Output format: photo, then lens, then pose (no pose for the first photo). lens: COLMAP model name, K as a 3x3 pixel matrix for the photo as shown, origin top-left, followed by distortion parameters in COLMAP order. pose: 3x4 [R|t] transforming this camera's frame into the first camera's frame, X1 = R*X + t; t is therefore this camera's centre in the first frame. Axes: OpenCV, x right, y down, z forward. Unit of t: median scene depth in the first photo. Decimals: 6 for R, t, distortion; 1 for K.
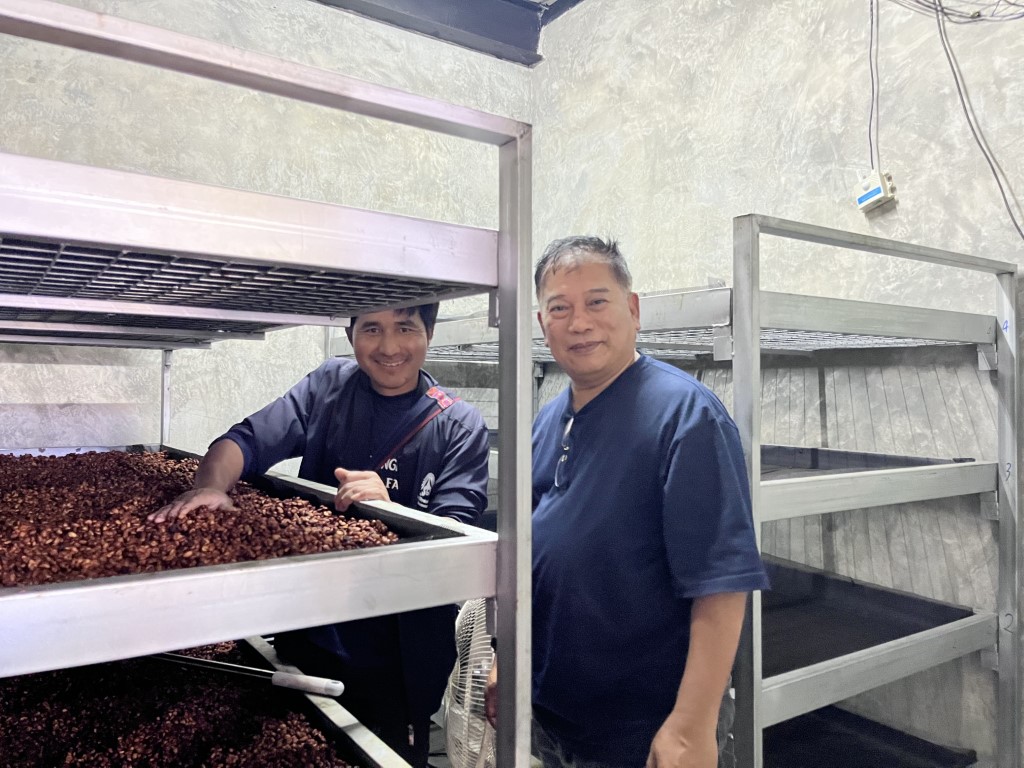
lens RADIAL K [[787.8, 0, 513.8], [0, 787.8, 377.1], [0, 0, 1]] dist [0.049402, -0.073667]
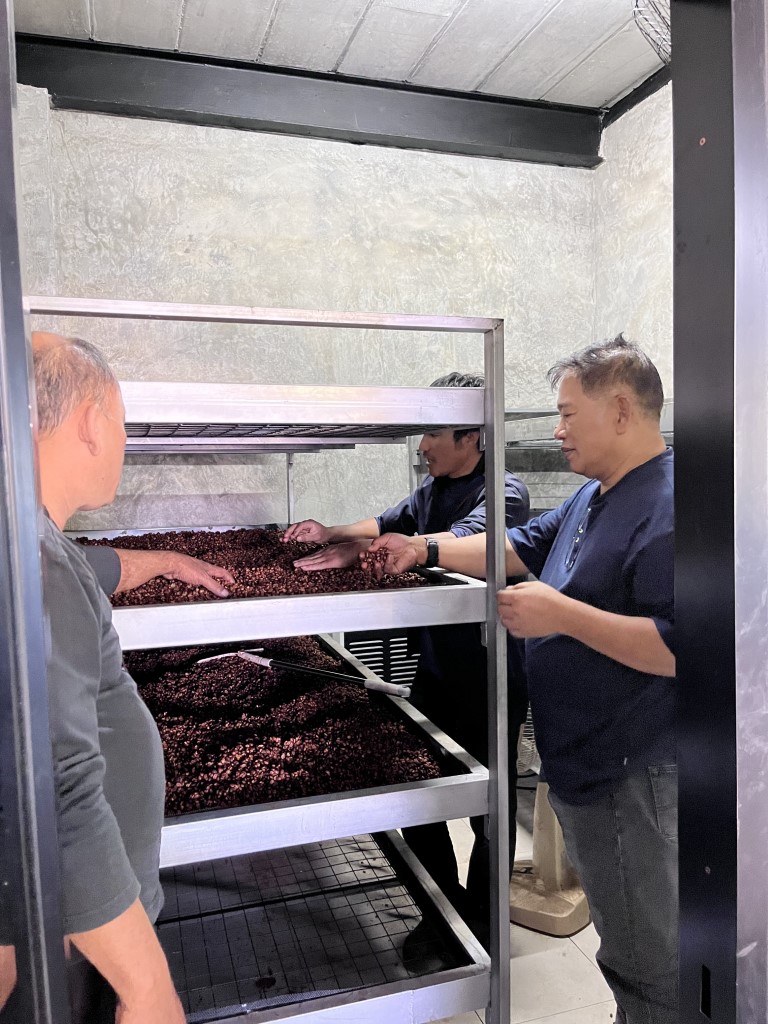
lens RADIAL K [[787.8, 0, 384.7], [0, 787.8, 515.4], [0, 0, 1]] dist [0.049402, -0.073667]
pose [[0.957044, -0.006002, -0.289880, 0.074149], [0.029206, 0.996696, 0.075788, -0.018937], [0.288468, -0.080999, 0.954057, -0.169848]]
